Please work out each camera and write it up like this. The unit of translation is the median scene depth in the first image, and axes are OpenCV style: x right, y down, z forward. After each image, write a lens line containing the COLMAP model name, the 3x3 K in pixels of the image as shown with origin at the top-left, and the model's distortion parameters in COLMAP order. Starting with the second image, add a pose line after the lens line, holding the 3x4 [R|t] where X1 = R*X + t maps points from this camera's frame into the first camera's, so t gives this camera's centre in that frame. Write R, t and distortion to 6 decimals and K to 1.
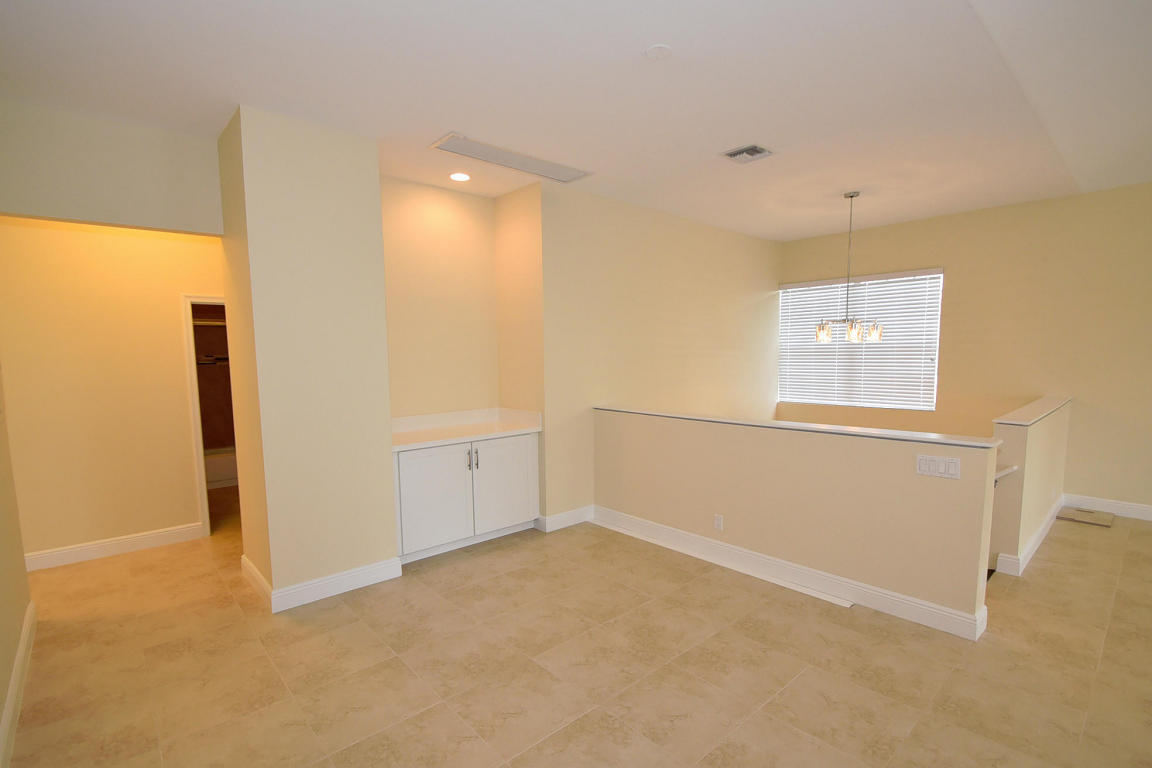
lens RADIAL K [[535.8, 0, 576.0], [0, 535.8, 405.2], [0, 0, 1]] dist [0.001071, -0.012838]
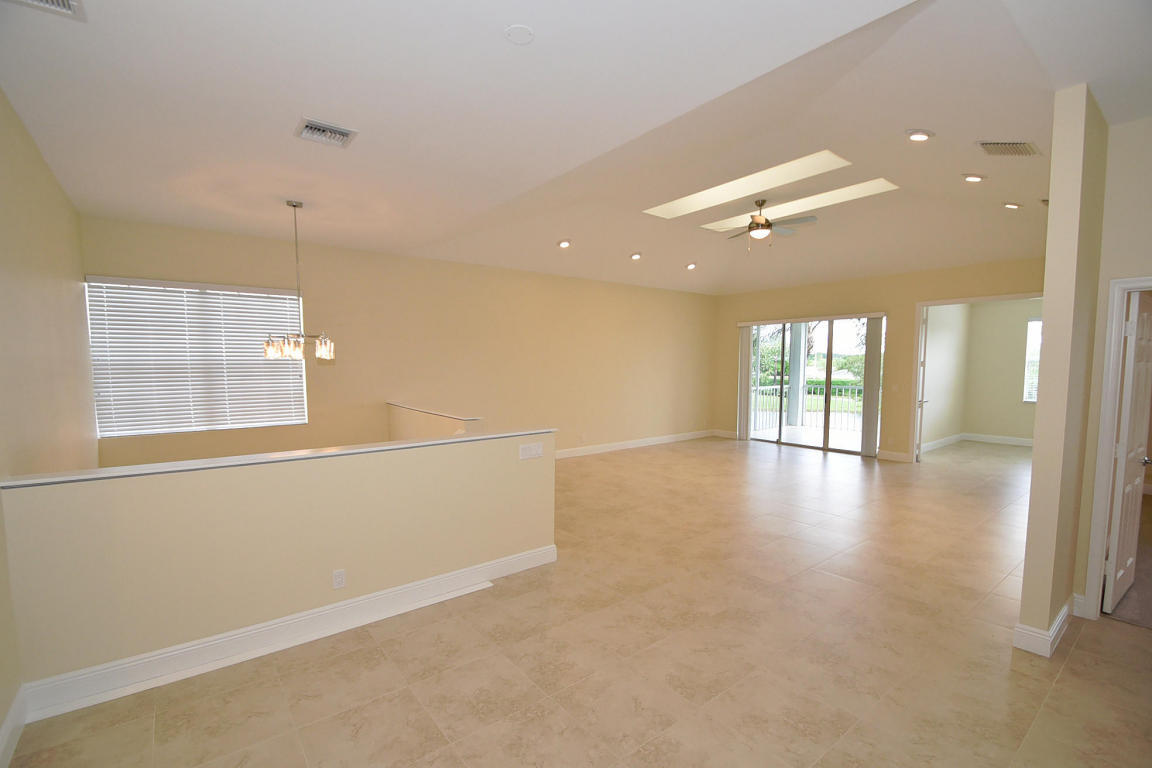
lens RADIAL K [[507.3, 0, 579.0], [0, 507.3, 407.0], [0, 0, 1]] dist [-0.011312, -0.000389]
pose [[0.060552, -0.073764, 0.995436, -0.408411], [0.098306, 0.992858, 0.067593, -0.049666], [-0.993312, 0.093765, 0.067371, 0.512401]]
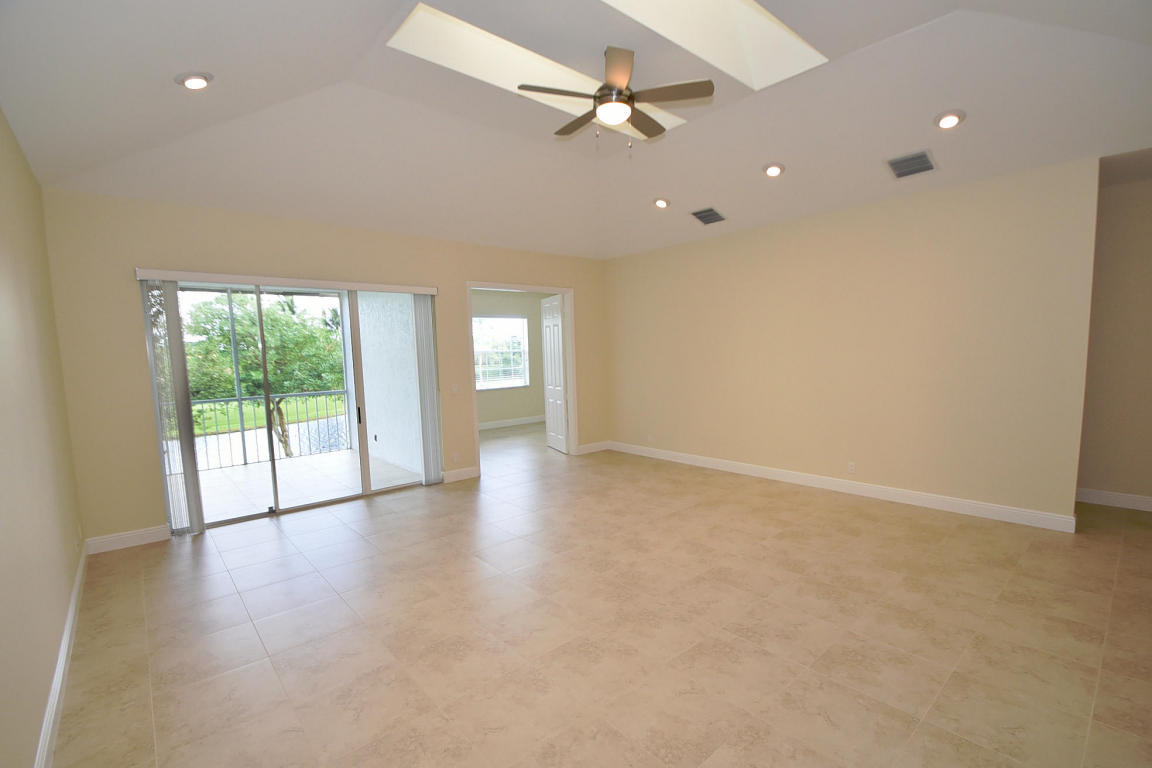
lens RADIAL K [[515.3, 0, 575.5], [0, 515.3, 406.1], [0, 0, 1]] dist [0.011208, -0.014239]
pose [[-0.999167, 0.039510, 0.010205, 1.127156], [0.040761, 0.978199, 0.203628, -0.111875], [-0.001938, 0.203875, -0.978995, 0.913995]]
